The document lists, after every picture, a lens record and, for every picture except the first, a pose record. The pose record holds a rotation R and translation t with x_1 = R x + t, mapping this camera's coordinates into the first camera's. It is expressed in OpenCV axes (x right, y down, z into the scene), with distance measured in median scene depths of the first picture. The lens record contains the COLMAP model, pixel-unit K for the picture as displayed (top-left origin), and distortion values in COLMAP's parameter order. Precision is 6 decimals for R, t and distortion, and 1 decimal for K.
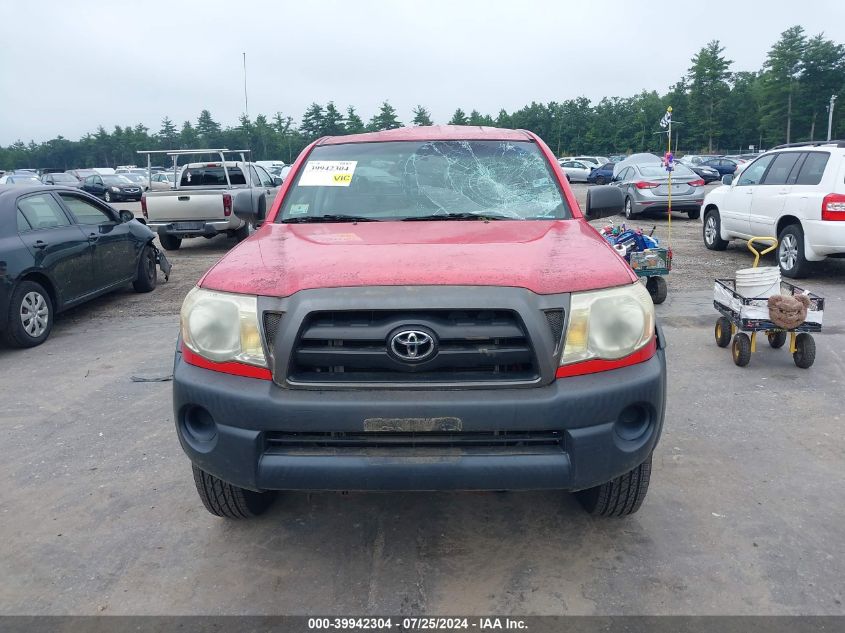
lens RADIAL K [[667.3, 0, 424.6], [0, 667.3, 310.0], [0, 0, 1]] dist [0.006418, -0.012789]
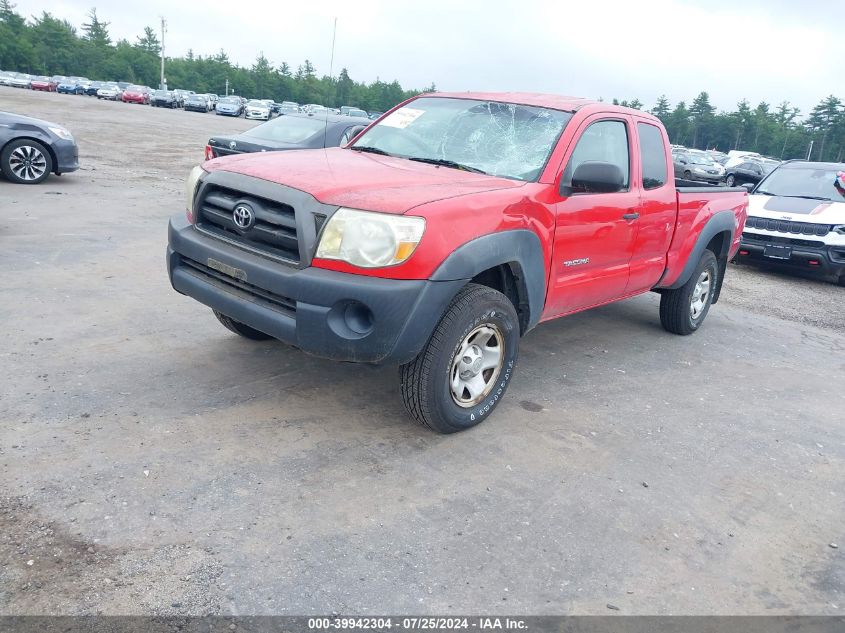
lens RADIAL K [[667.3, 0, 426.0], [0, 667.3, 319.9], [0, 0, 1]] dist [0.006418, -0.012789]
pose [[0.766419, 0.287362, -0.574478, 0.910358], [-0.263437, 0.956294, 0.126897, -0.018487], [0.585835, 0.054083, 0.808624, 0.049414]]
